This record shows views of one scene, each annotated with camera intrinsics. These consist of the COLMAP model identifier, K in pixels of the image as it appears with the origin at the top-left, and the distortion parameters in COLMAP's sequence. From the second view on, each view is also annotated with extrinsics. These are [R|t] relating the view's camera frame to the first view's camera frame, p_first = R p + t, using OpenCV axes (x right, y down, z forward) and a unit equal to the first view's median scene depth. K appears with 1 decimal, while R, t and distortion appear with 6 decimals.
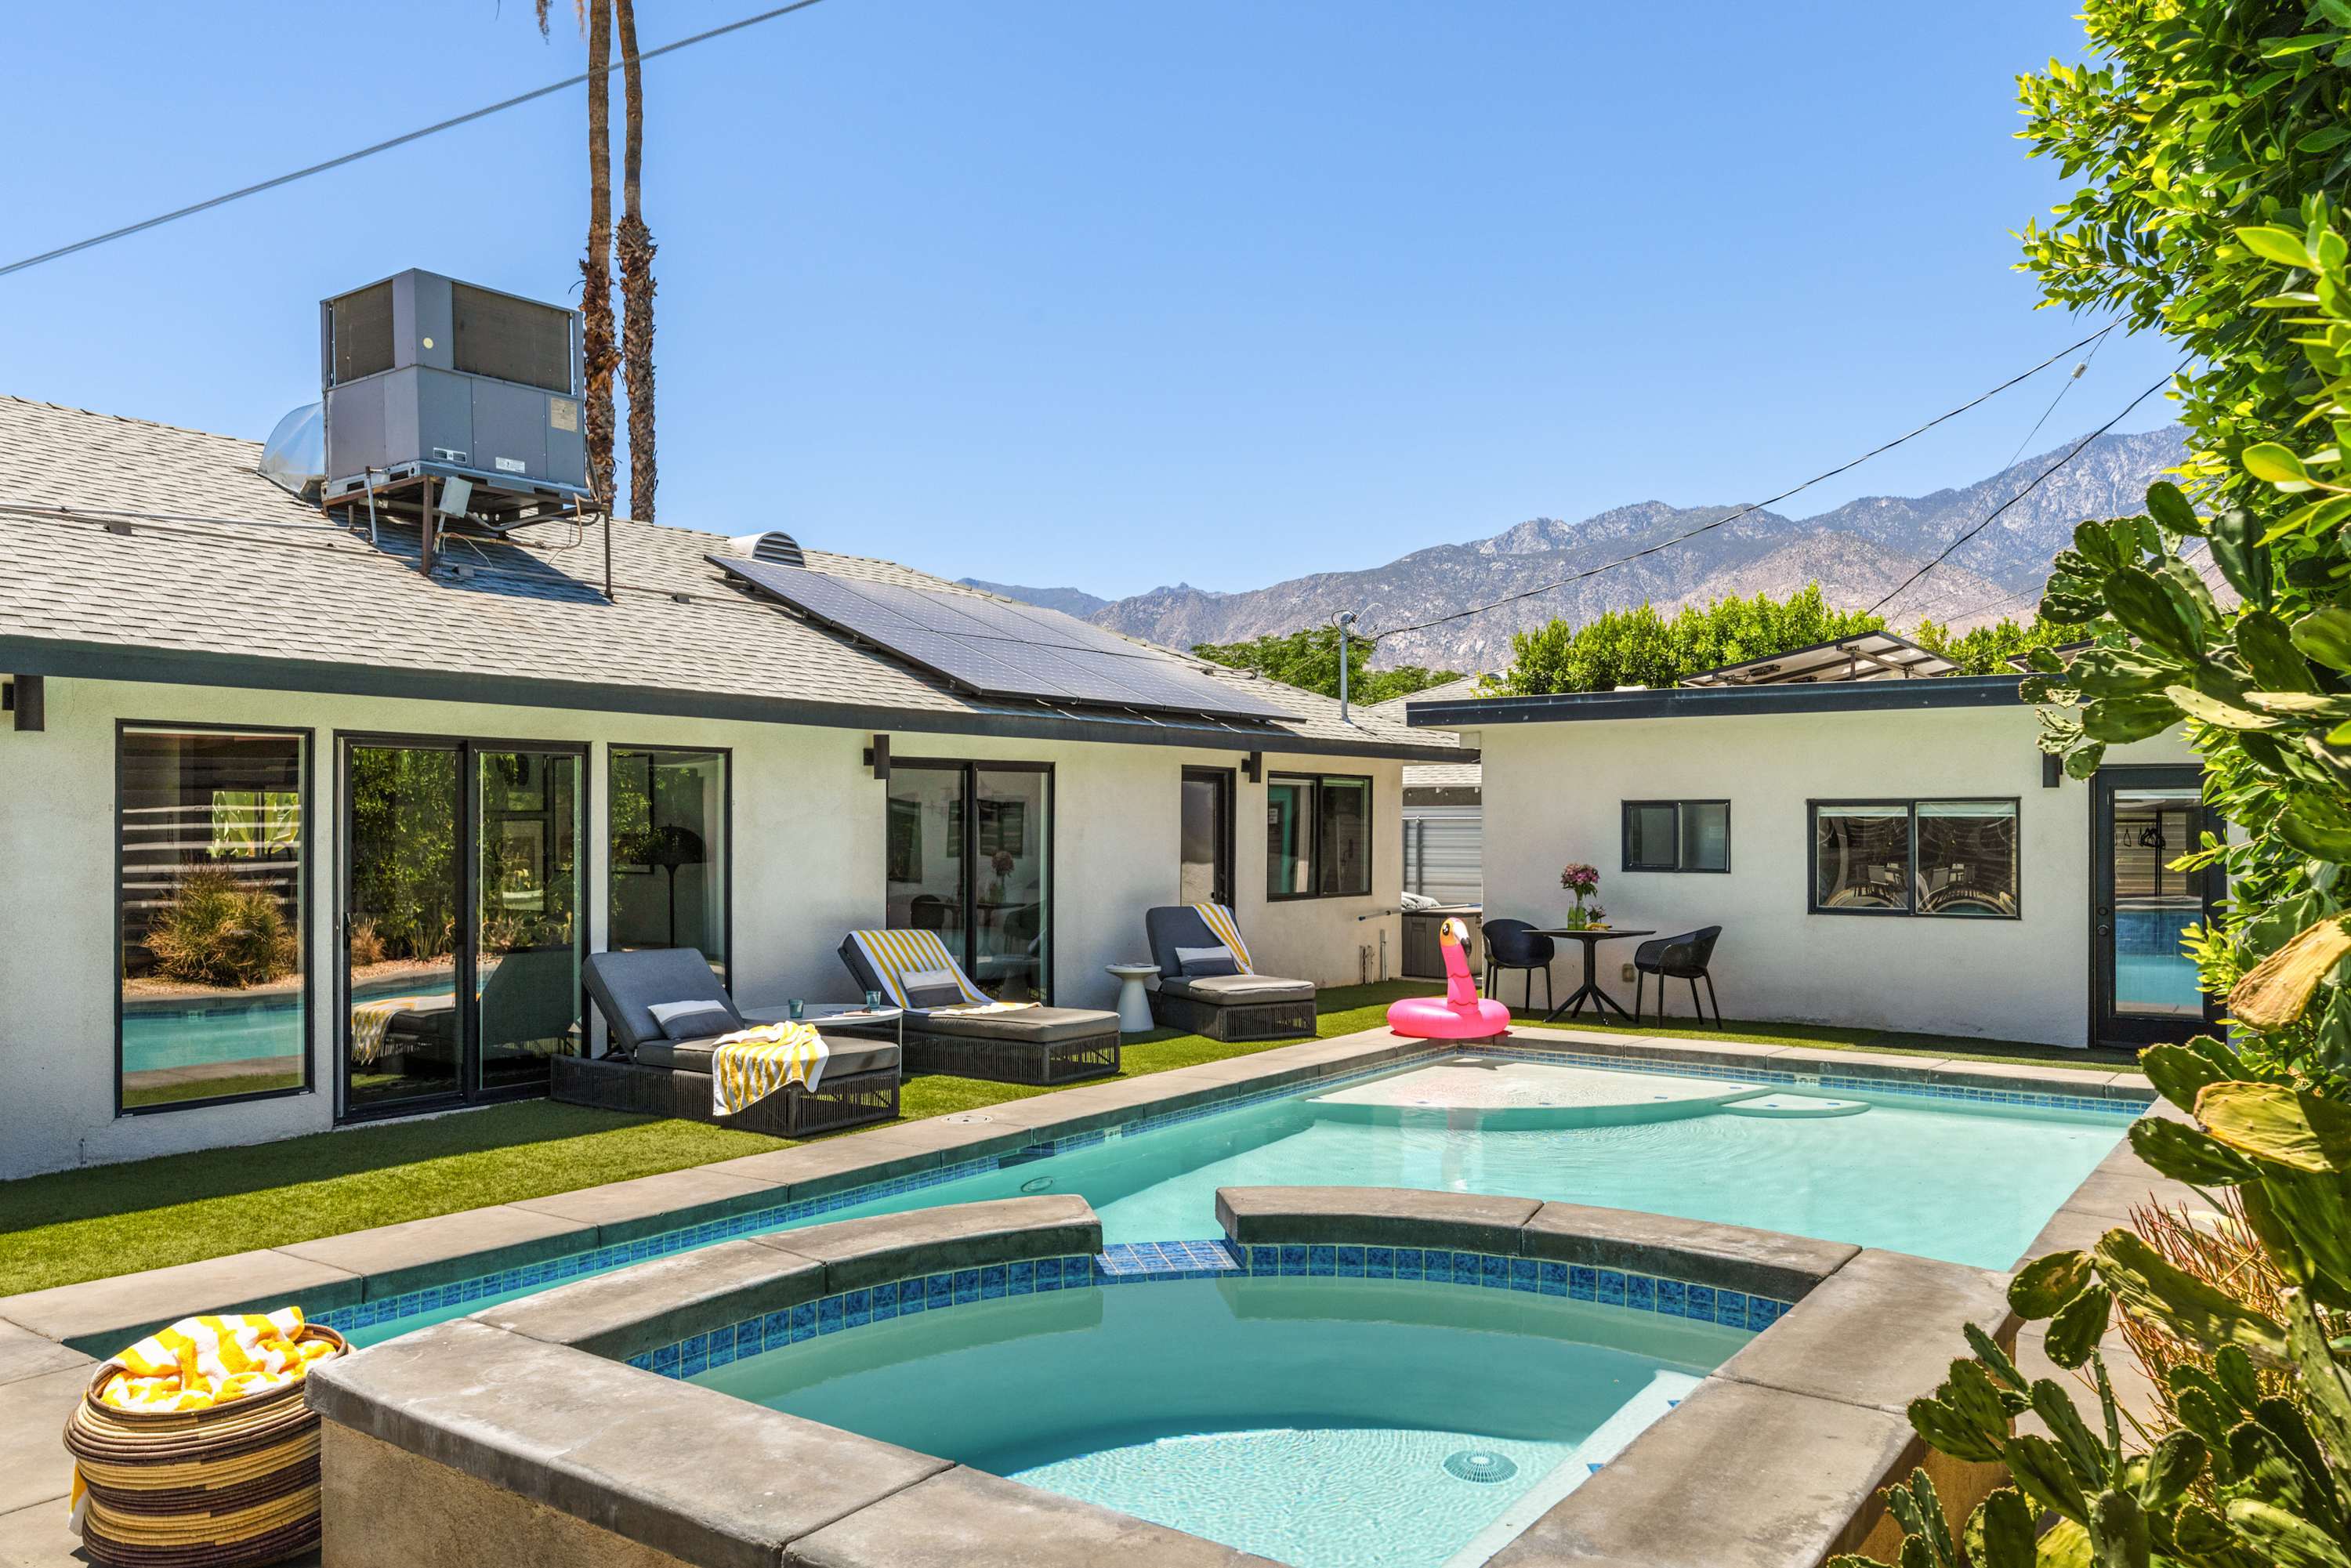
lens RADIAL K [[1789.4, 0, 1182.5], [0, 1789.4, 877.9], [0, 0, 1]] dist [-0.002380, -0.005088]
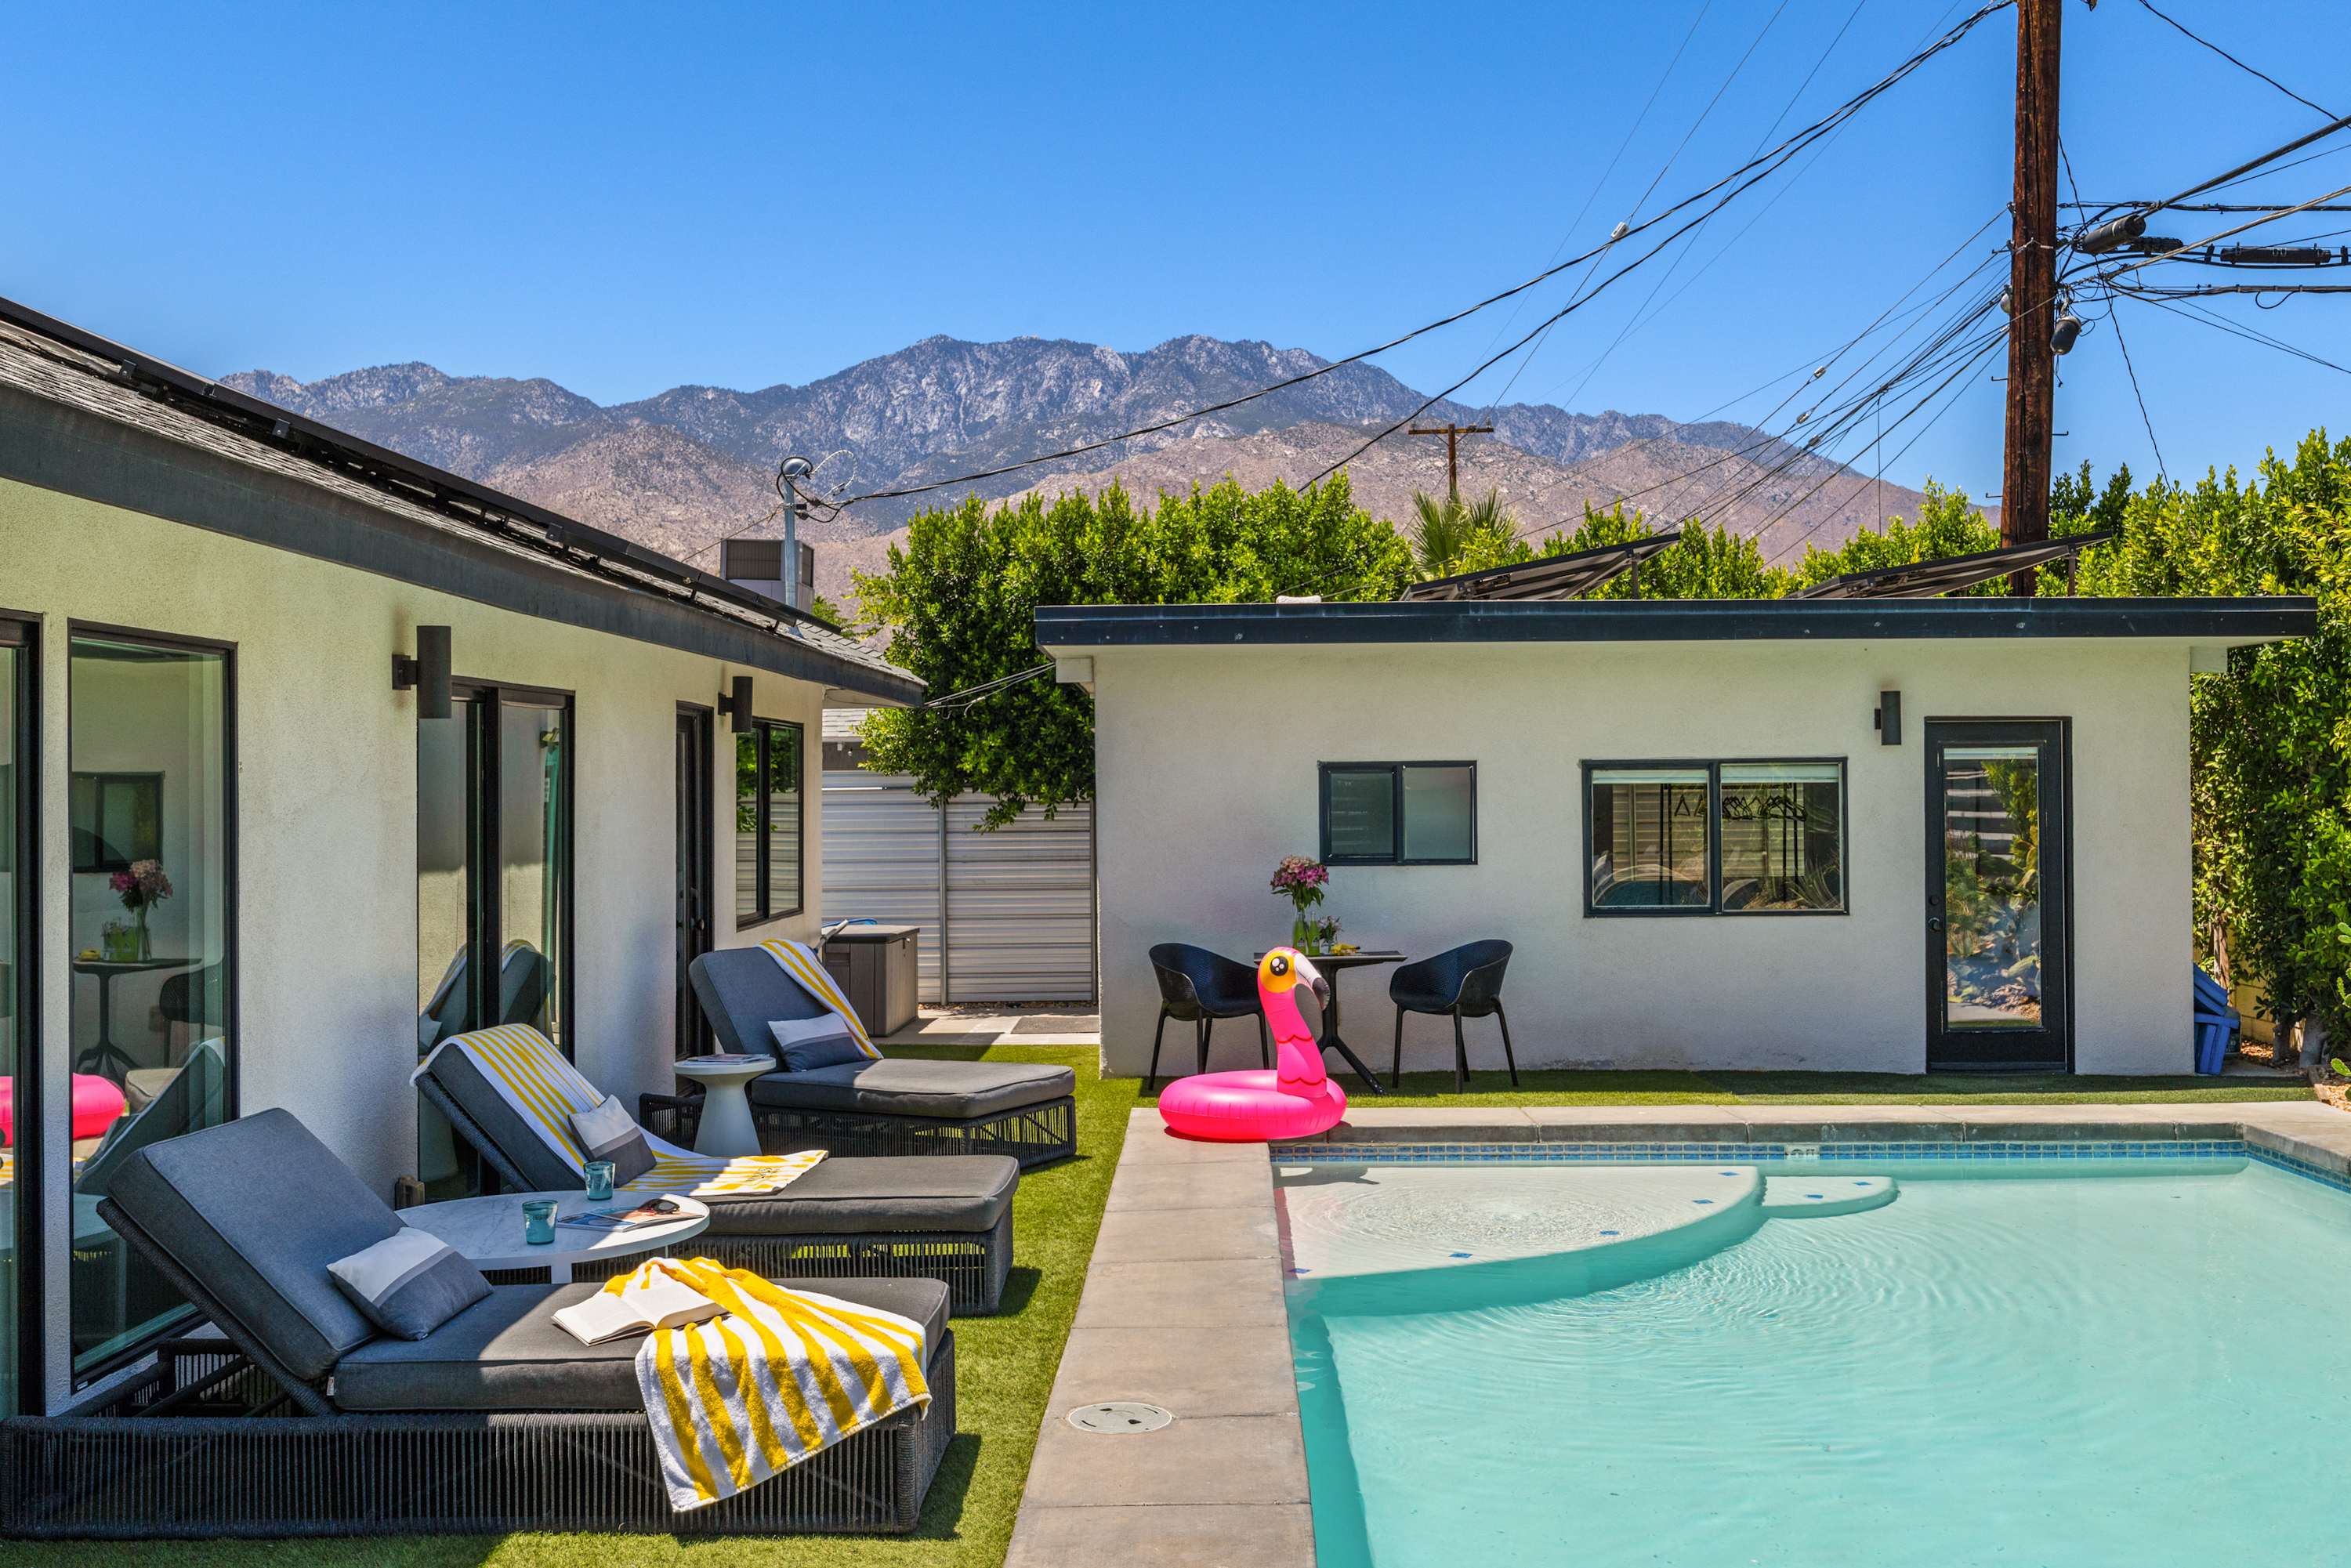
lens RADIAL K [[2300.8, 0, 1225.0], [0, 2300.8, 784.0], [0, 0, 1]] dist [0.010388, -0.013581]
pose [[0.807576, -0.005895, 0.589734, -0.306214], [0.026349, 0.999312, -0.026093, -0.013013], [-0.589174, 0.036611, 0.807176, 0.311249]]
